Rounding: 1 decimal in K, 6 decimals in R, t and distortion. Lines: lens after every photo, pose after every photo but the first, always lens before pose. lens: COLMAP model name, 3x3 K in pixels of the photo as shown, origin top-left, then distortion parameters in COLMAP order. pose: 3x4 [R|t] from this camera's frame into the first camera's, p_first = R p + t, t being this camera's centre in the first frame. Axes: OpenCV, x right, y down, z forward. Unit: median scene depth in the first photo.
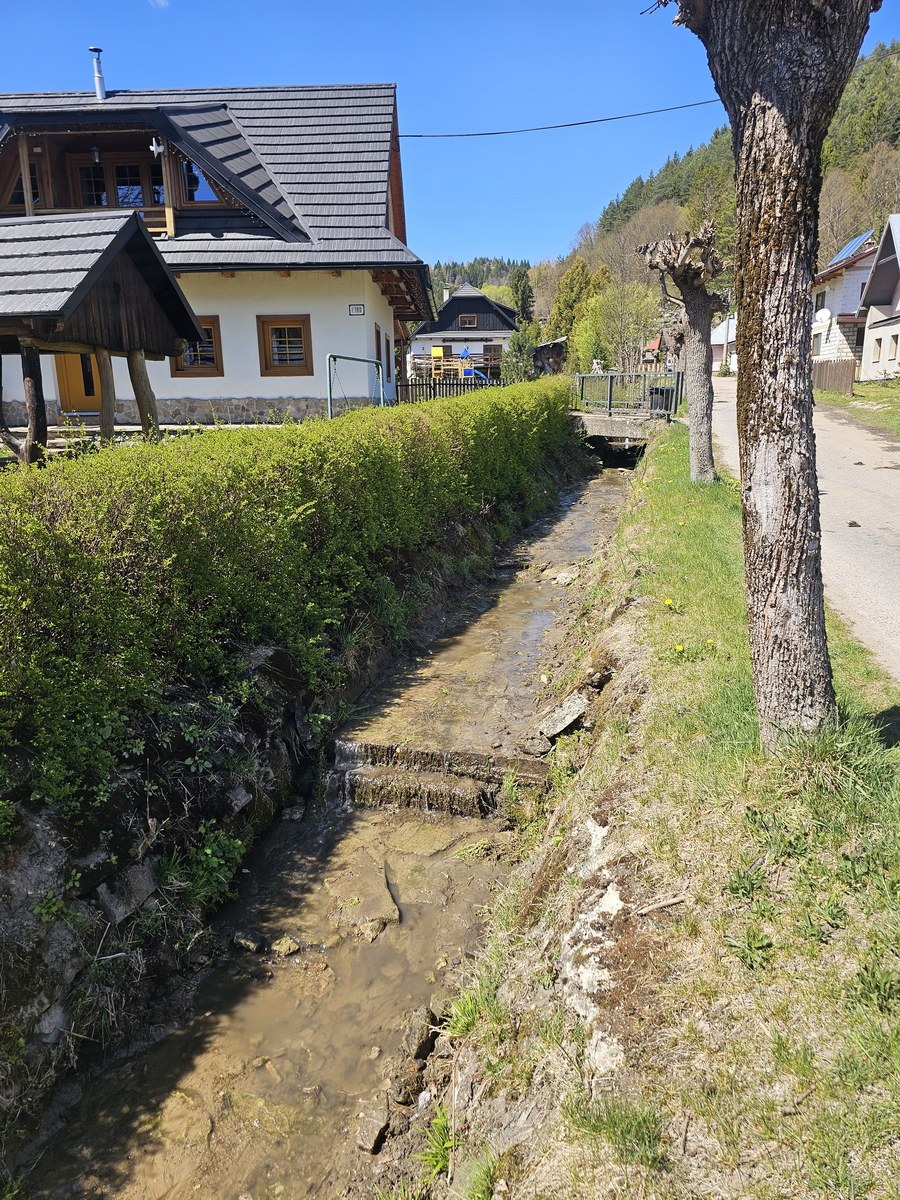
lens RADIAL K [[804.0, 0, 400.9], [0, 804.0, 598.8], [0, 0, 1]] dist [-0.000294, -0.000793]
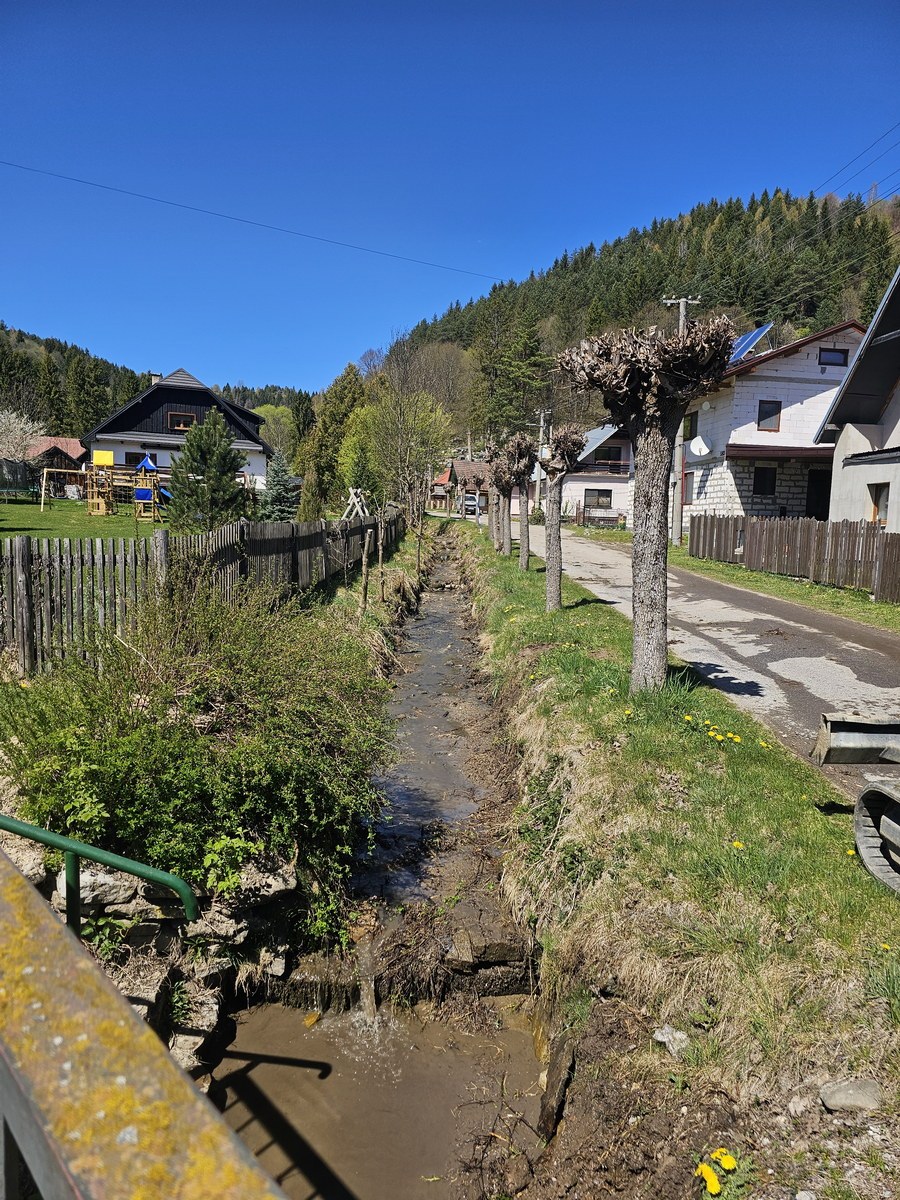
lens RADIAL K [[786.0, 0, 450.0], [0, 786.0, 600.0], [0, 0, 1]] dist [0.001512, 0.000567]
pose [[0.950986, 0.025604, 0.308173, 0.043440], [0.020103, 0.989340, -0.144231, -0.043584], [-0.308580, 0.143357, 0.940333, 0.148131]]
